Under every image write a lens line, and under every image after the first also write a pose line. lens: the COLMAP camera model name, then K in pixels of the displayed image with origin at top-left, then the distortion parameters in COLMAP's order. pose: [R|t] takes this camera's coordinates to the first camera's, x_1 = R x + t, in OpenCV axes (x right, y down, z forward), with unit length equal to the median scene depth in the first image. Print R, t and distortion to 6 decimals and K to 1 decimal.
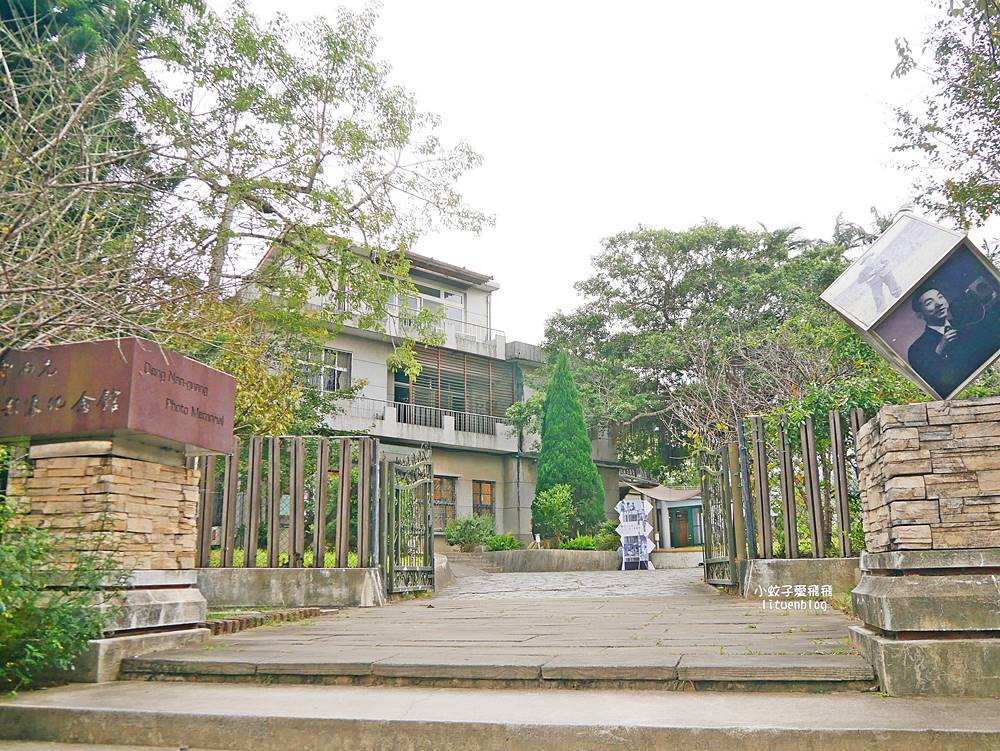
lens RADIAL K [[925.5, 0, 500.0], [0, 925.5, 375.5], [0, 0, 1]] dist [-0.001368, -0.000137]
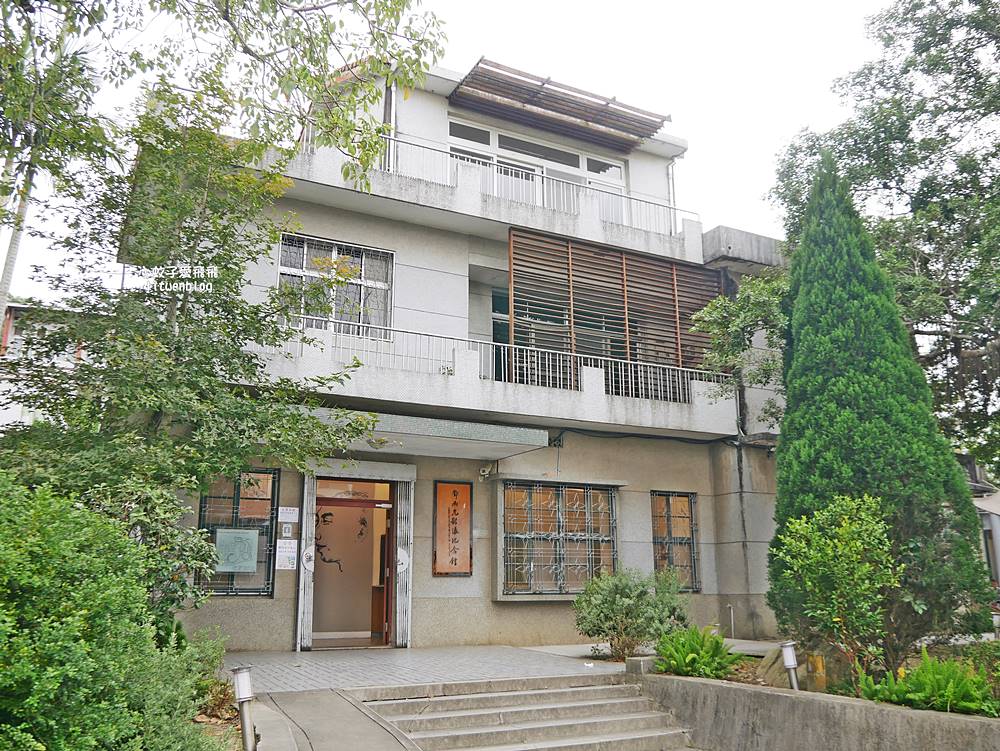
lens RADIAL K [[848.8, 0, 500.0], [0, 848.8, 375.5], [0, 0, 1]] dist [-0.038247, -0.000441]
pose [[0.961090, -0.059306, -0.269795, 0.021751], [0.052172, 0.998075, -0.033544, 0.059860], [0.271265, 0.018163, 0.962333, 0.517885]]
